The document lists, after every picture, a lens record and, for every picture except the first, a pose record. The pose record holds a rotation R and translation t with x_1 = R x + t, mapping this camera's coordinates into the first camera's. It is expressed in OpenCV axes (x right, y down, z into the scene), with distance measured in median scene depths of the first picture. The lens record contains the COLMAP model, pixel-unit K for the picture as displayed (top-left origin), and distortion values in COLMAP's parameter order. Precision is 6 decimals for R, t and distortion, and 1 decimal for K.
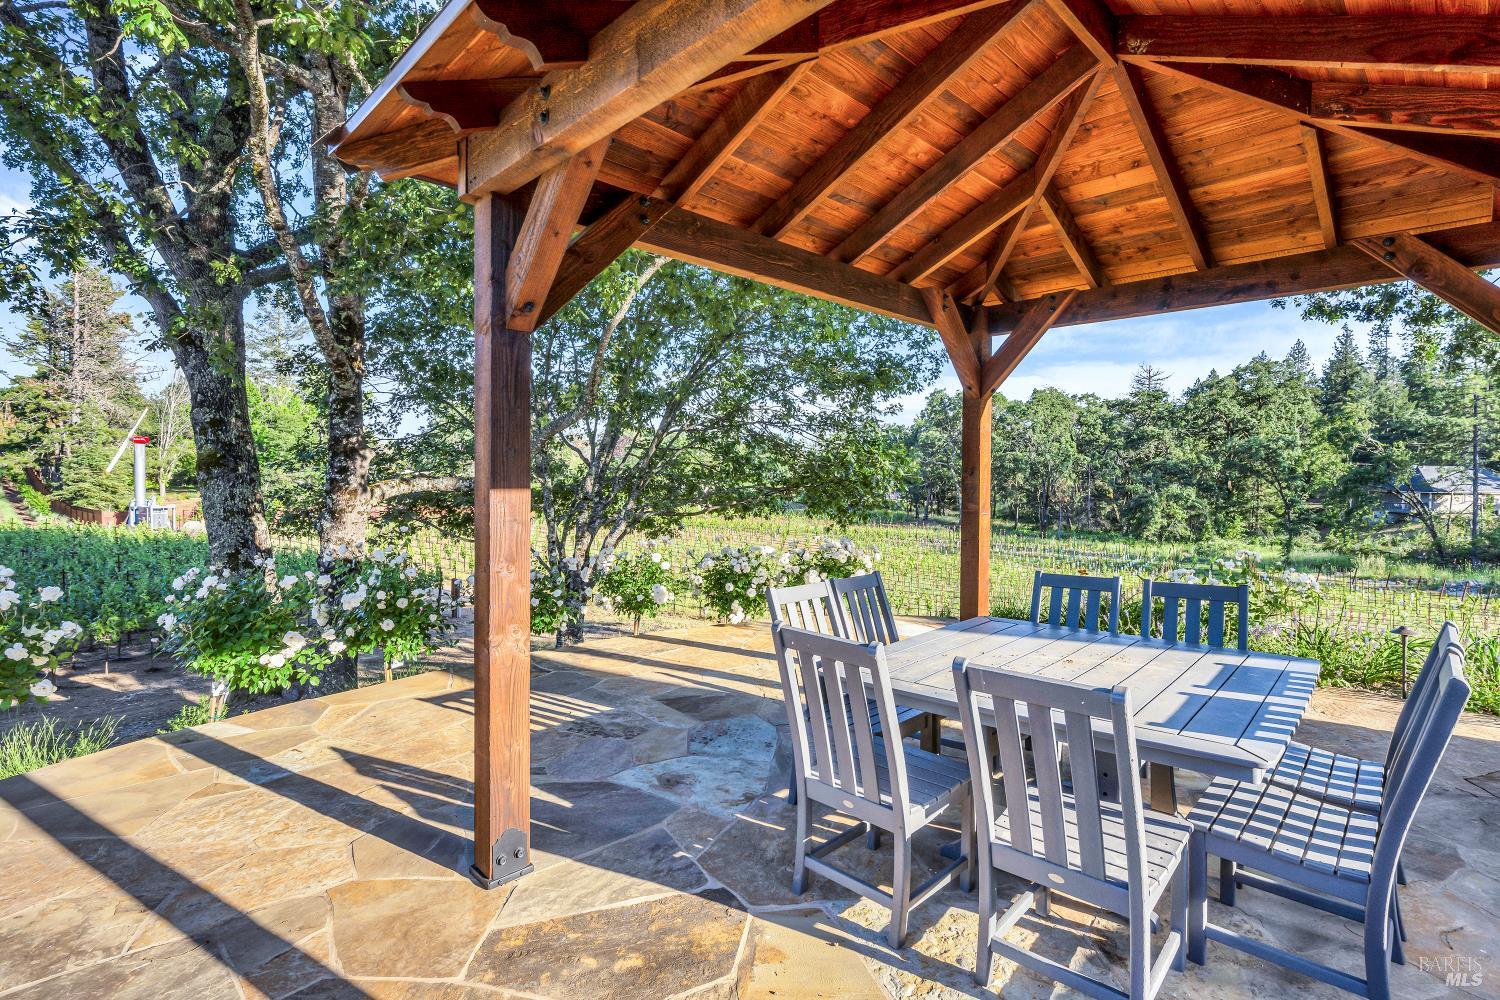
lens RADIAL K [[572.1, 0, 750.0], [0, 572.1, 500.0], [0, 0, 1]] dist [0.000576, -0.000019]
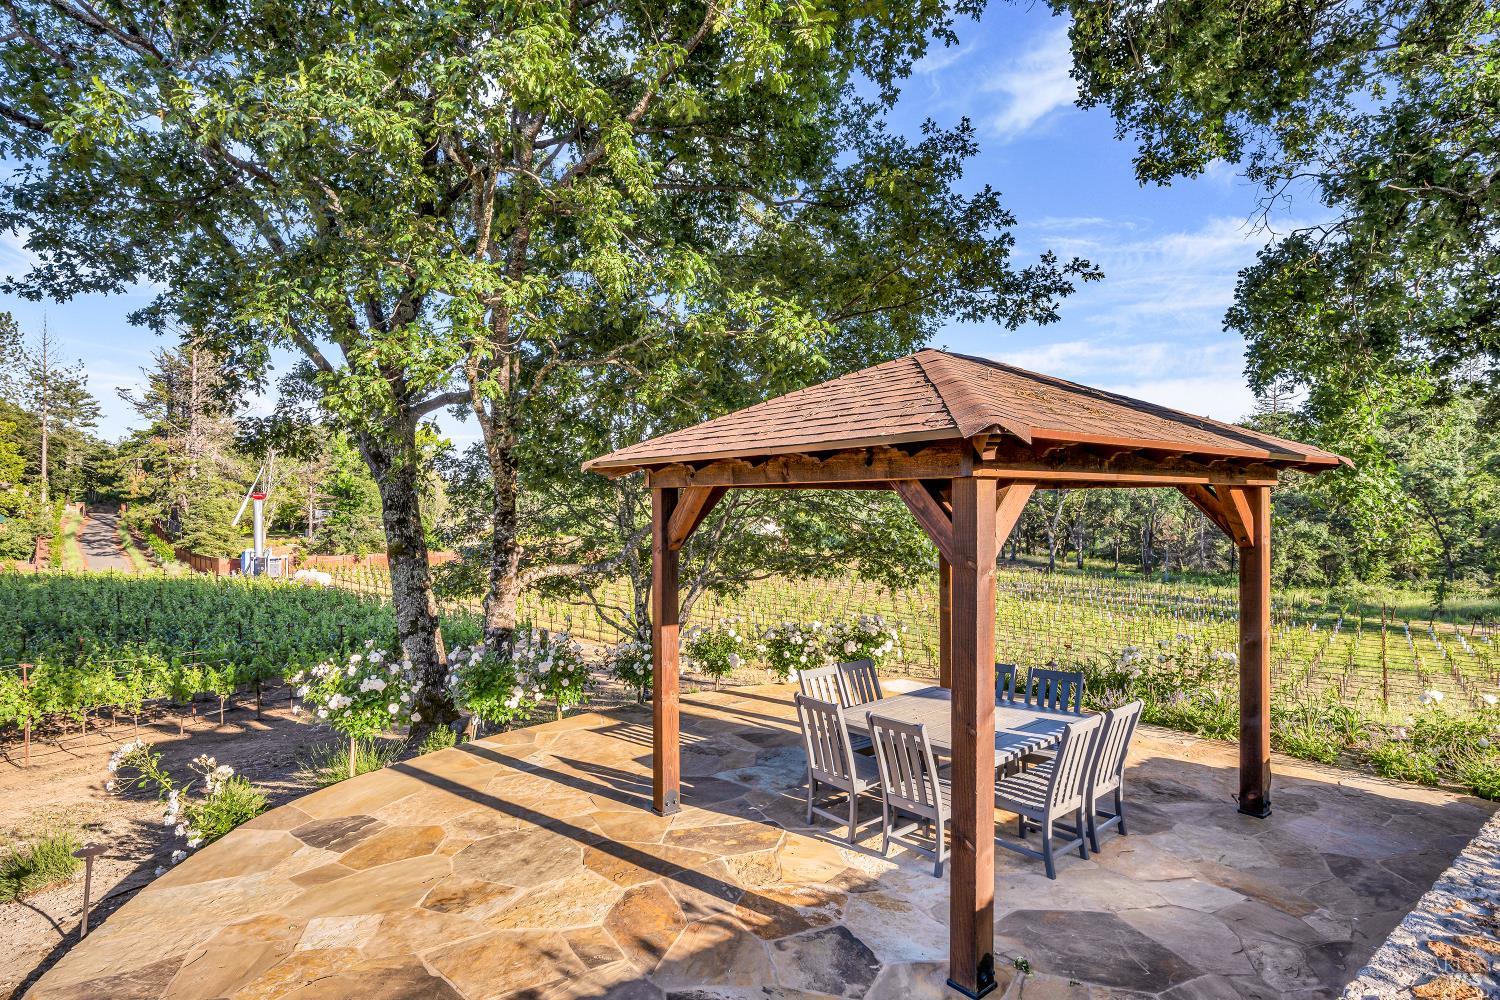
lens RADIAL K [[684.5, 0, 750.0], [0, 684.5, 500.0], [0, 0, 1]] dist [0.001000, -0.000169]
pose [[0.993555, -0.011690, -0.112744, 0.049945], [0.008957, 0.999654, -0.024714, -0.130086], [0.112994, 0.023545, 0.993317, -0.461618]]
